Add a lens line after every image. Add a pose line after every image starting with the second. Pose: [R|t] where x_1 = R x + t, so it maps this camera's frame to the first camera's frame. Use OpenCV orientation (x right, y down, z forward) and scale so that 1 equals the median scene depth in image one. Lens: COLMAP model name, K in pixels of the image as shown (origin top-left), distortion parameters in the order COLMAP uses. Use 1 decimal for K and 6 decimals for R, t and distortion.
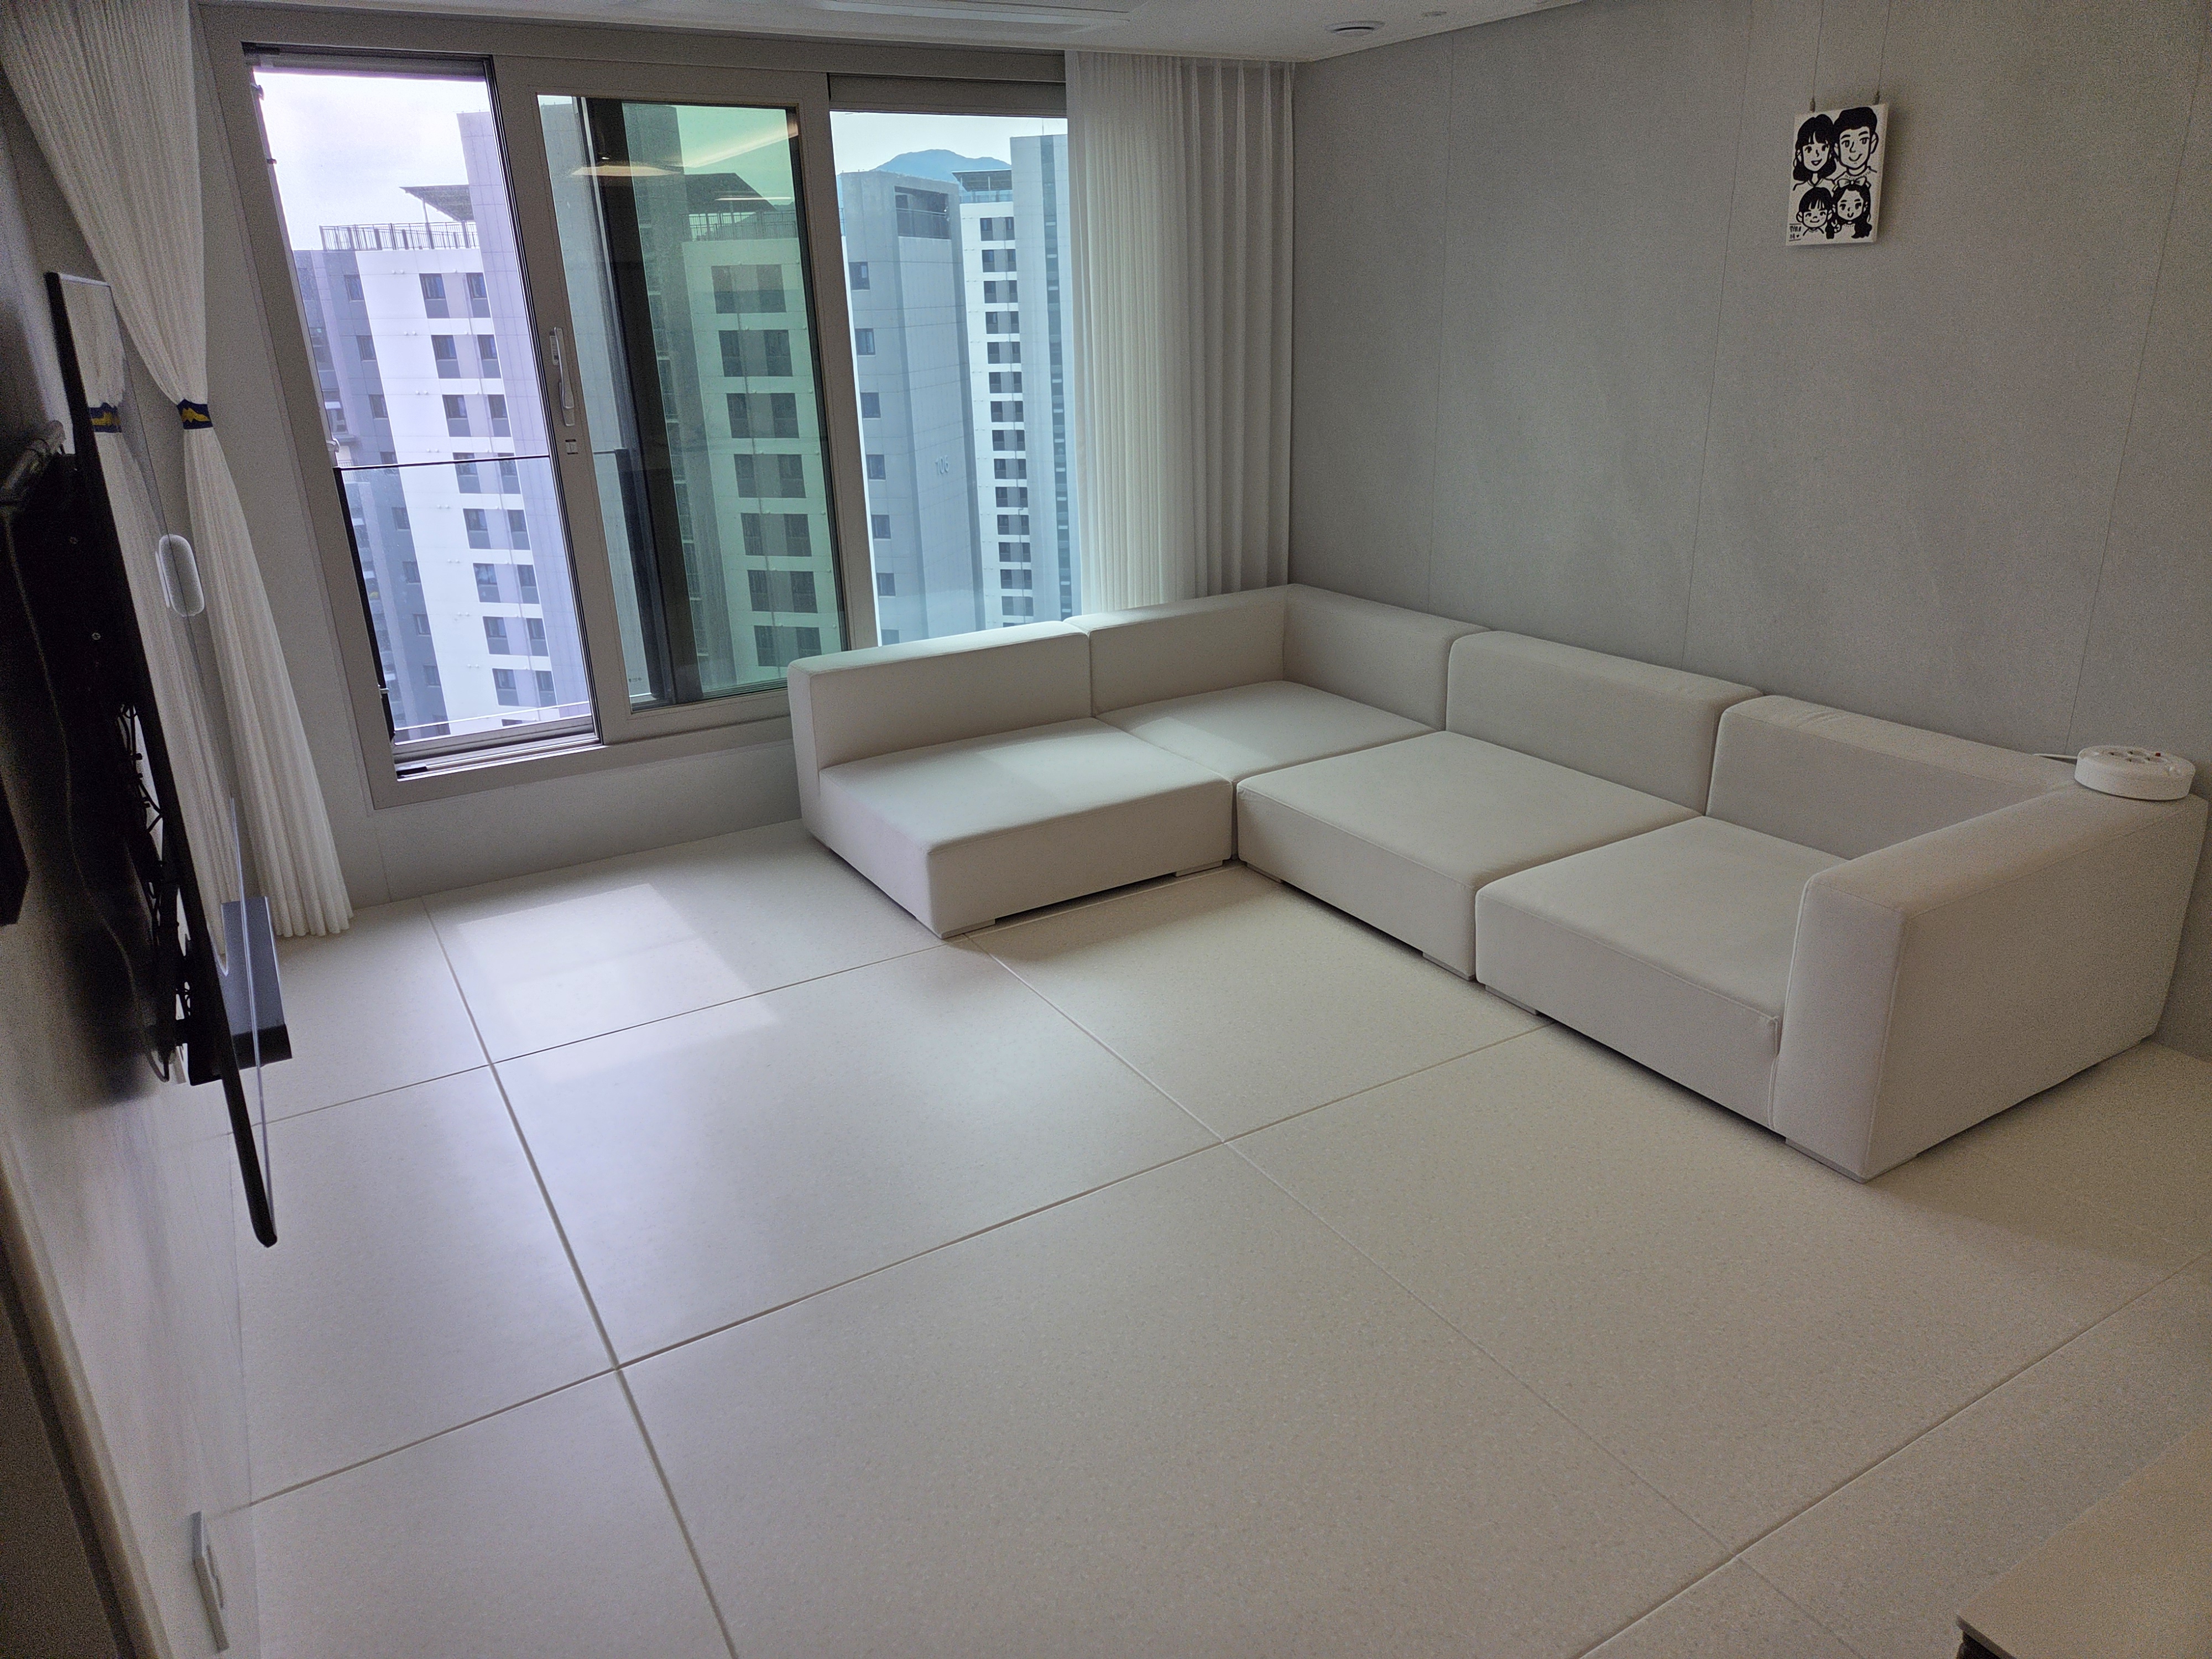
lens RADIAL K [[1477.3, 0, 1133.4], [0, 1477.3, 832.7], [0, 0, 1]] dist [0.059897, -0.049084]
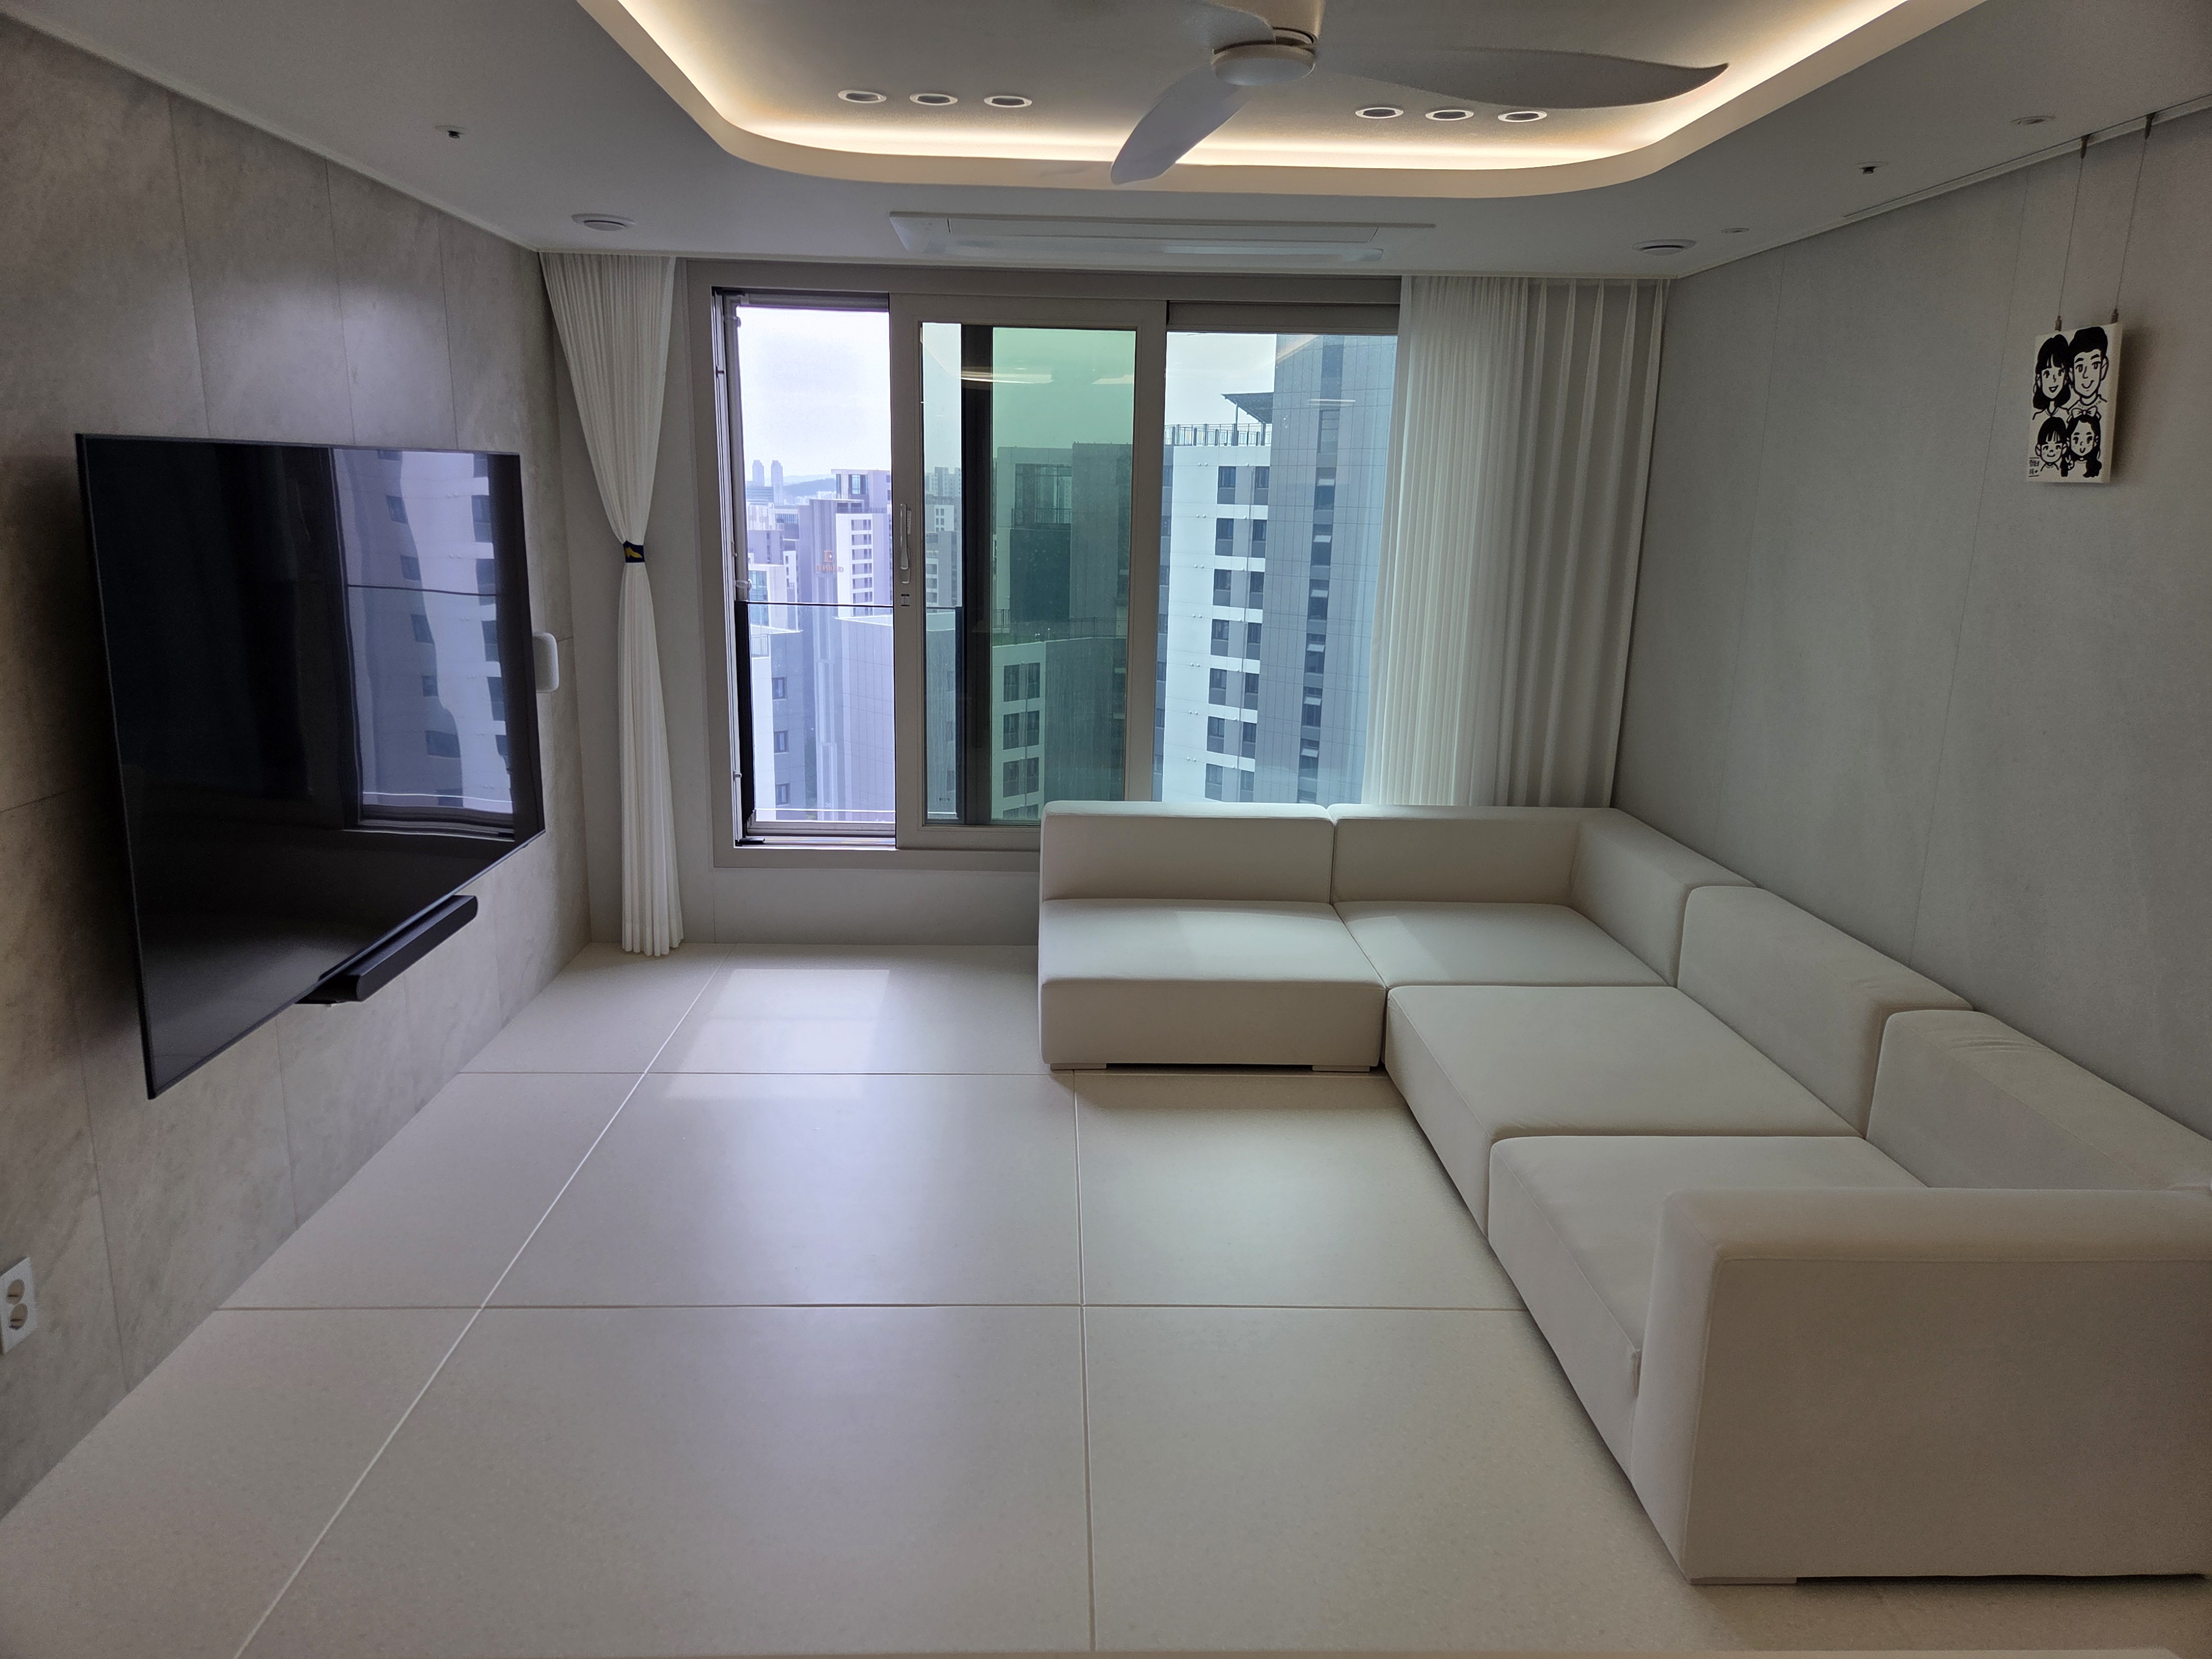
lens RADIAL K [[1484.9, 0, 1114.3], [0, 1484.9, 861.5], [0, 0, 1]] dist [0.003957, -0.002575]
pose [[0.866340, 0.164340, -0.471643, 0.397492], [-0.212487, 0.975870, -0.050275, -0.030989], [0.452000, 0.143773, 0.880355, 0.060133]]
